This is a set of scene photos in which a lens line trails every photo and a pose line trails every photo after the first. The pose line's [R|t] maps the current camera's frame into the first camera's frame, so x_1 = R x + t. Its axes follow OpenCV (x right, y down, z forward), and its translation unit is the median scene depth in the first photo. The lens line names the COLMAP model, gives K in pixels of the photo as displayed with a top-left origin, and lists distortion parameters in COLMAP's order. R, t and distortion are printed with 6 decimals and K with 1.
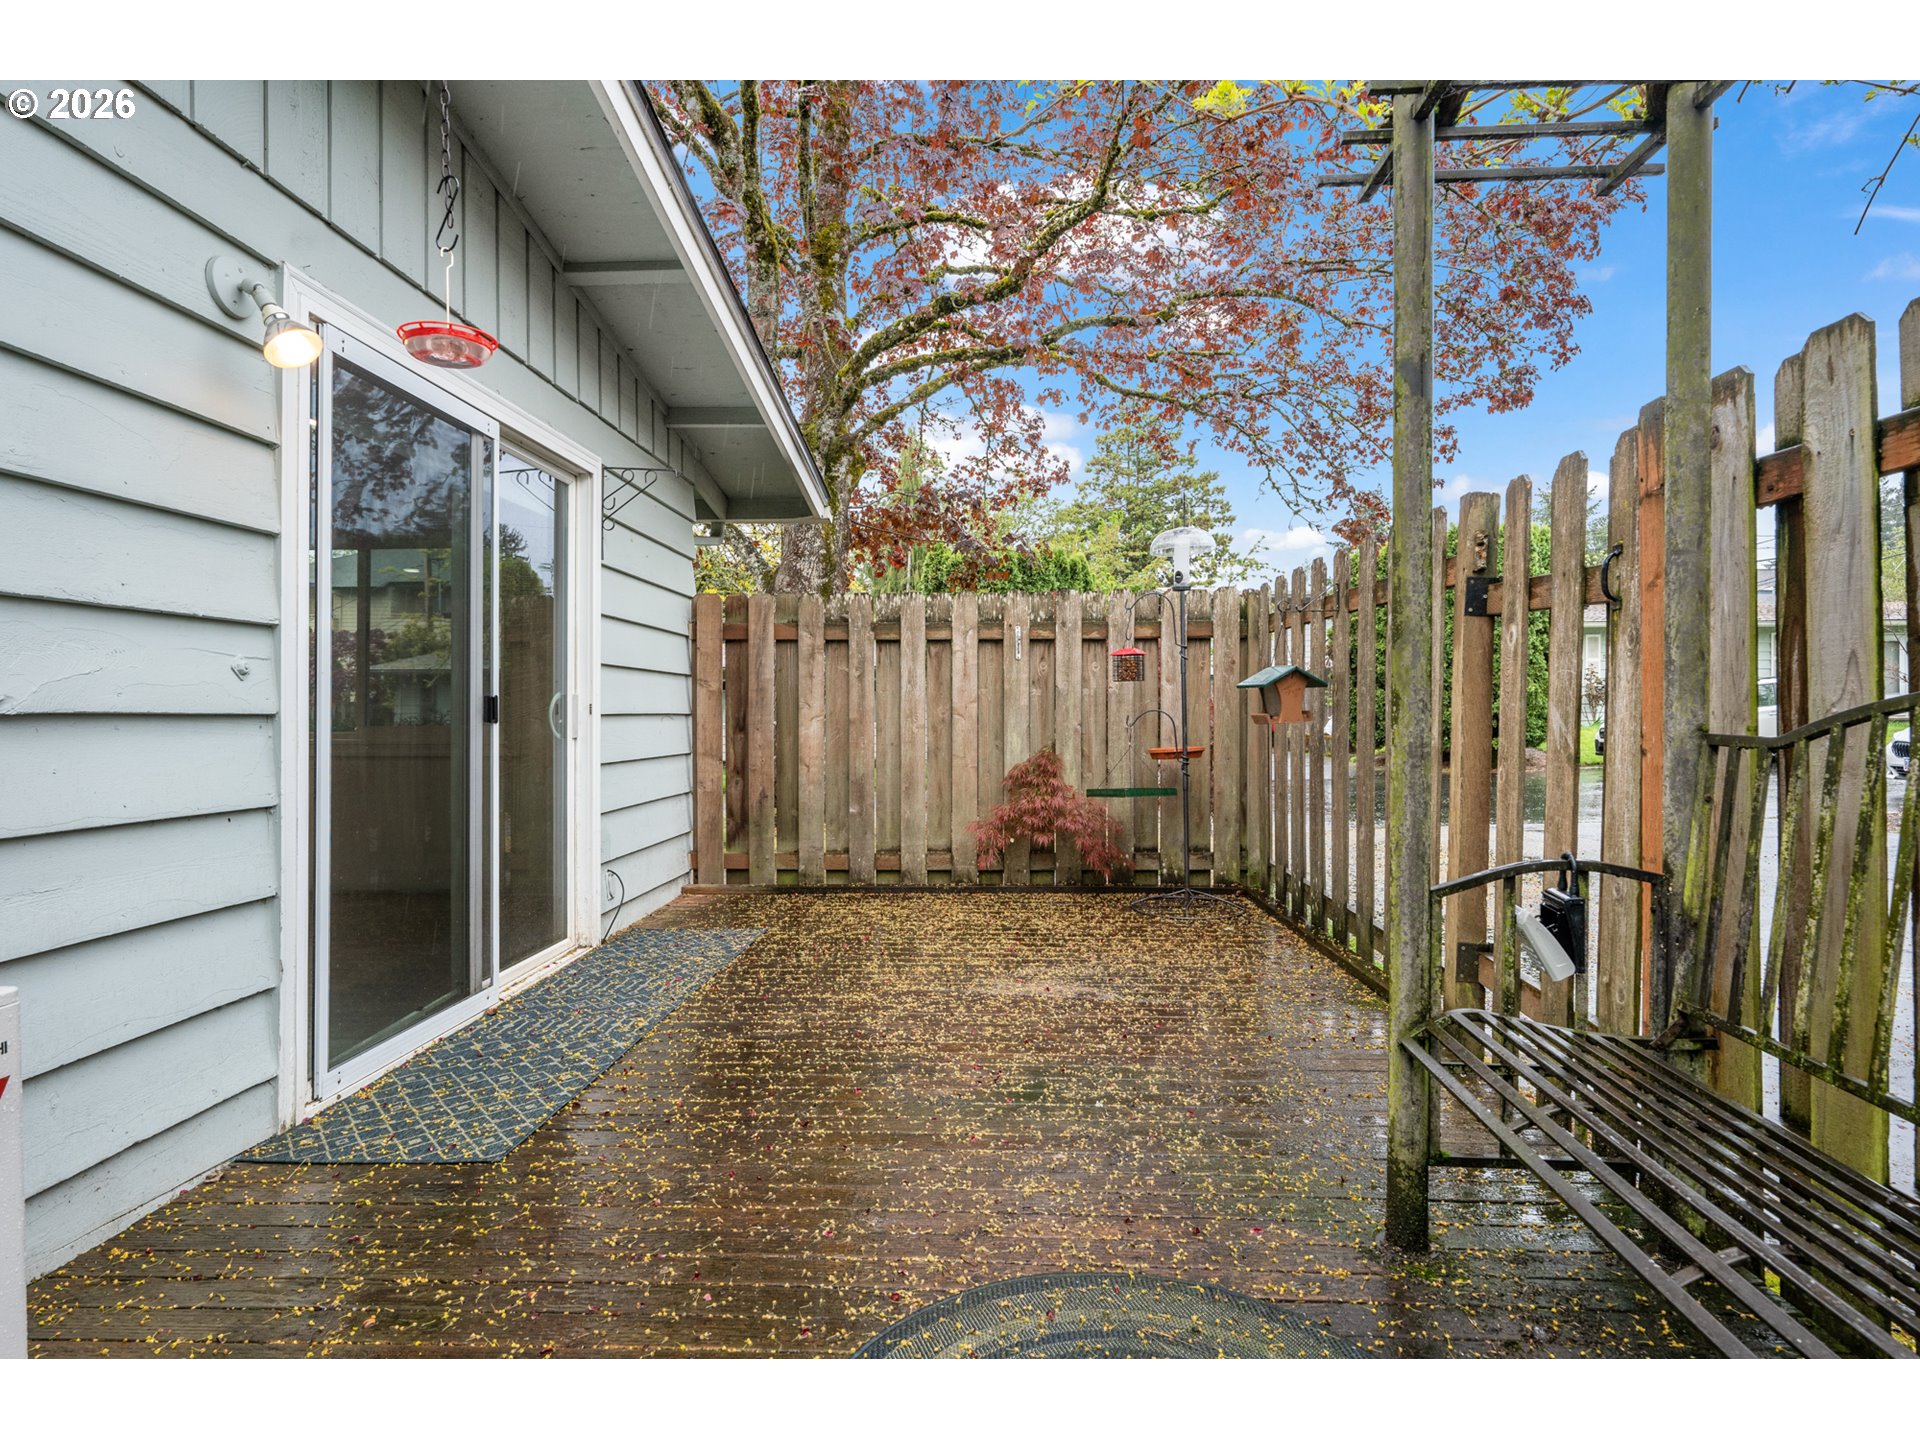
lens RADIAL K [[820.5, 0, 958.4], [0, 820.5, 706.2], [0, 0, 1]] dist [-0.000807, -0.000331]
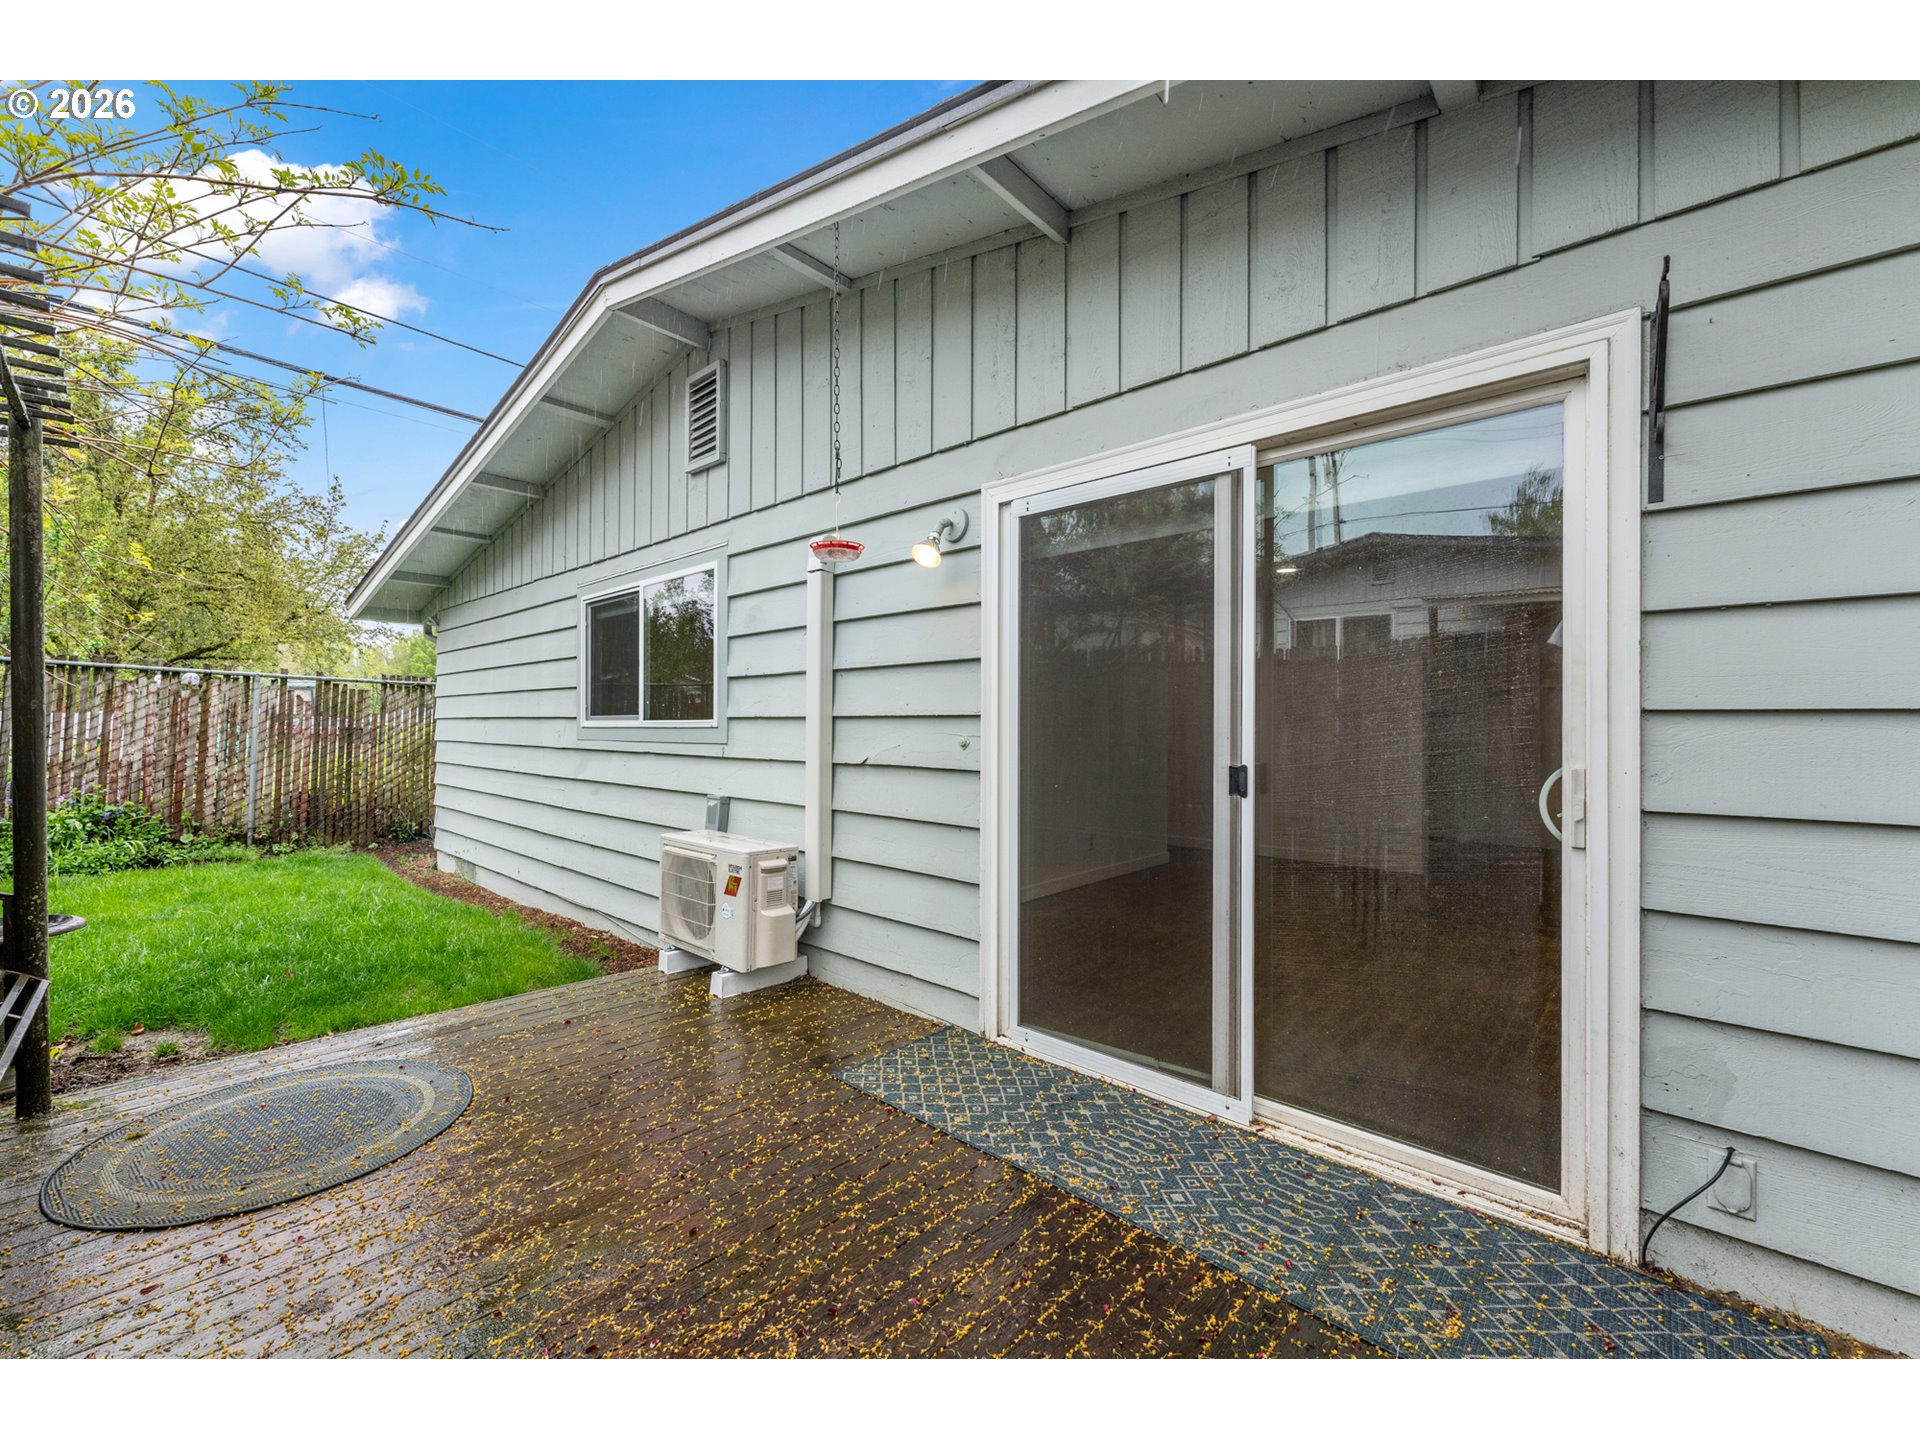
lens RADIAL K [[820.5, 0, 958.4], [0, 820.5, 706.2], [0, 0, 1]] dist [-0.000807, -0.000331]
pose [[-0.623613, -0.007349, -0.781699, 0.306999], [0.001251, 0.999945, -0.010398, -0.069085], [0.781732, -0.007462, -0.623569, 1.361124]]
